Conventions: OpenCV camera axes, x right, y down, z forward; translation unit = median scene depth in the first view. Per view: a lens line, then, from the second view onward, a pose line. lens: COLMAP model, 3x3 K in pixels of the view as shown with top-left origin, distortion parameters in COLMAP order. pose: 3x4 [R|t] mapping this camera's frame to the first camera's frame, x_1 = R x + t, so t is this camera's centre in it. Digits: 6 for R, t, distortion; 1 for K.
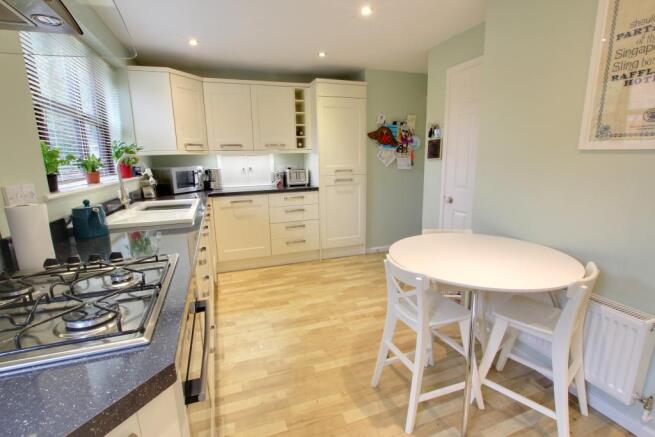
lens RADIAL K [[306.4, 0, 326.6], [0, 306.4, 219.2], [0, 0, 1]] dist [-0.000732, -0.000029]
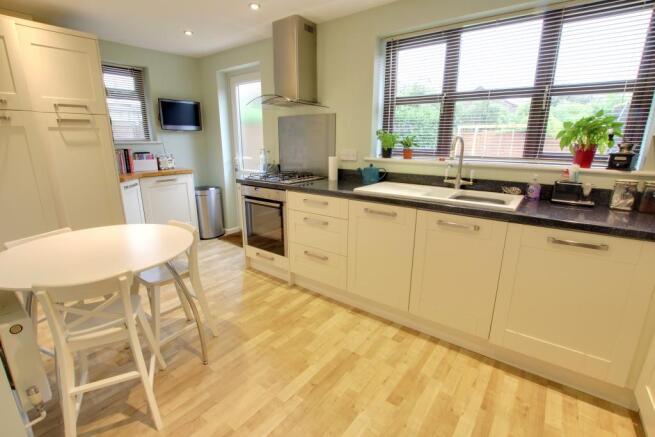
lens RADIAL K [[306.4, 0, 326.7], [0, 306.4, 219.5], [0, 0, 1]] dist [-0.000732, -0.000029]
pose [[-0.838594, 0.153964, -0.522547, 0.299534], [-0.091913, 0.905489, 0.414297, -0.356273], [0.536947, 0.395456, -0.745186, 1.668375]]
